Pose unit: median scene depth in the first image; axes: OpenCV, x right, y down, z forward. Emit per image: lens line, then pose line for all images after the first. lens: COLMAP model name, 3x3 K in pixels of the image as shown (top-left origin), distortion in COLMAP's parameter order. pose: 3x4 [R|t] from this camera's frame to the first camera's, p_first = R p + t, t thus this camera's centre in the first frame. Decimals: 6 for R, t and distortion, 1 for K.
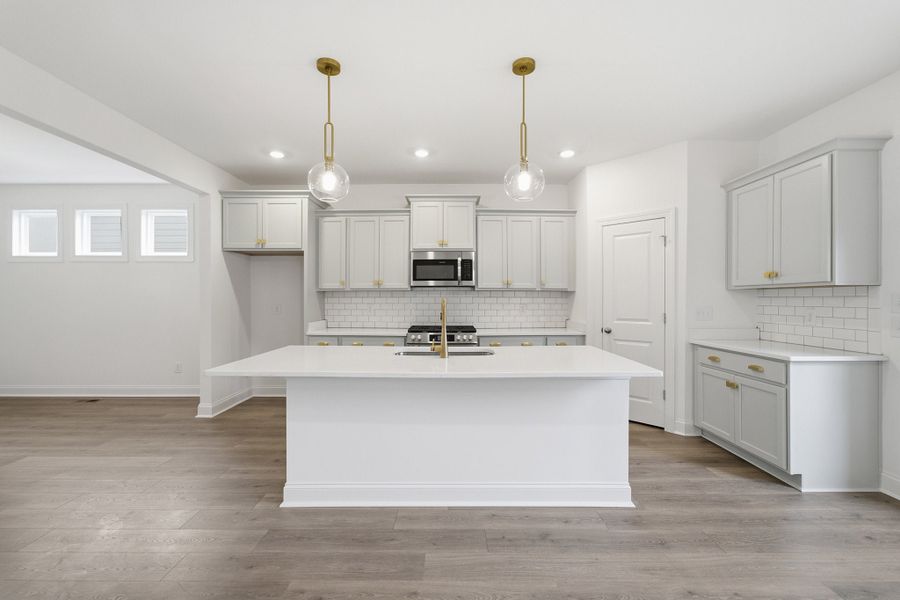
lens RADIAL K [[372.3, 0, 450.0], [0, 372.3, 300.0], [0, 0, 1]] dist [-0.001559, -0.000139]
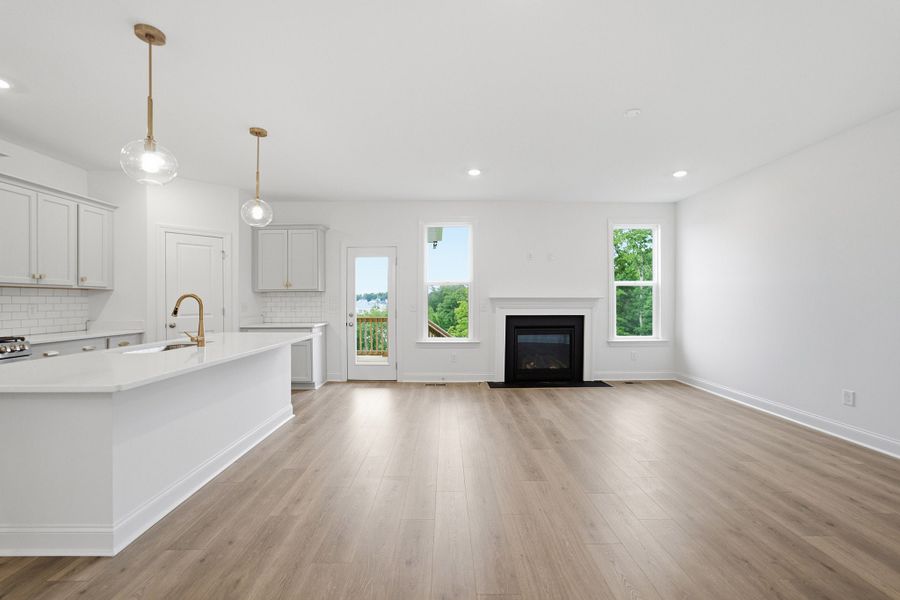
lens RADIAL K [[381.6, 0, 446.7], [0, 381.6, 296.0], [0, 0, 1]] dist [-0.030578, 0.020786]
pose [[-0.007831, 0.009140, 0.999928, -0.763897], [0.008387, 0.999924, -0.009074, 0.009902], [-0.999934, 0.008315, -0.007907, 0.176874]]
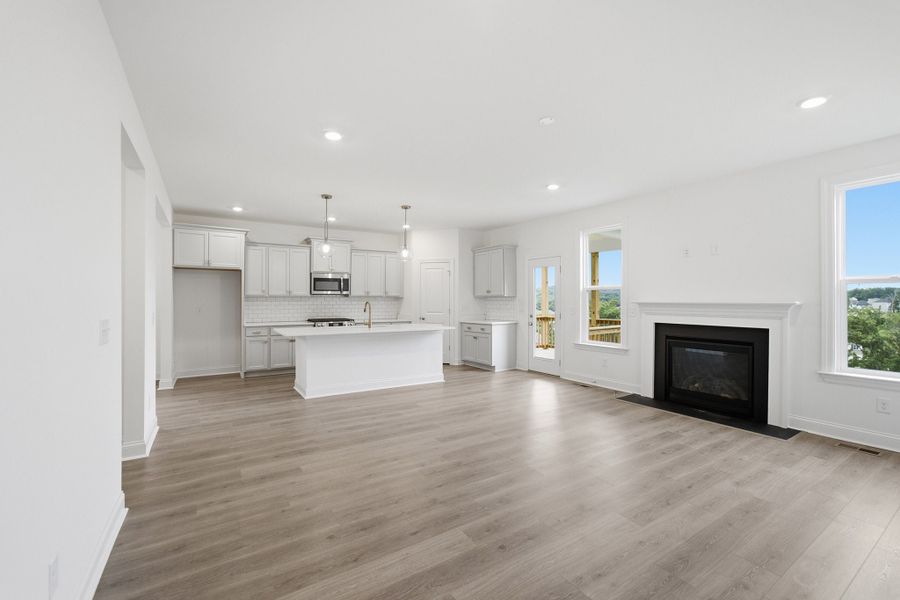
lens RADIAL K [[381.6, 0, 446.7], [0, 381.6, 296.0], [0, 0, 1]] dist [-0.030578, 0.020786]
pose [[0.845203, 0.004285, 0.534429, -0.562703], [0.005166, 0.999856, -0.016188, 0.000263], [-0.534421, 0.016443, 0.845058, -0.777988]]
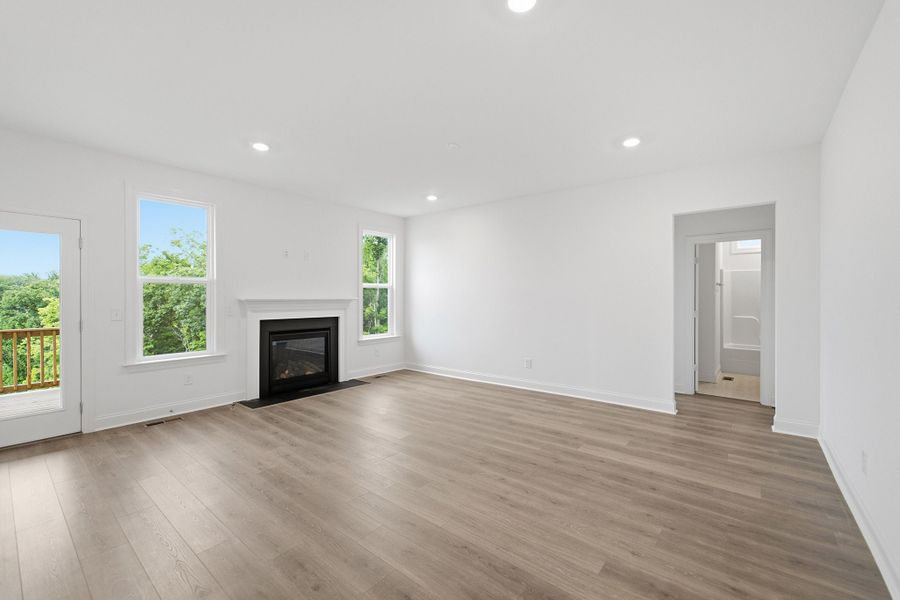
lens RADIAL K [[381.6, 0, 446.7], [0, 381.6, 296.0], [0, 0, 1]] dist [-0.030578, 0.020786]
pose [[-0.773310, 0.000485, 0.634028, -0.553286], [0.004277, 0.999981, 0.004451, -0.009002], [-0.634013, 0.006154, -0.773298, 0.518843]]
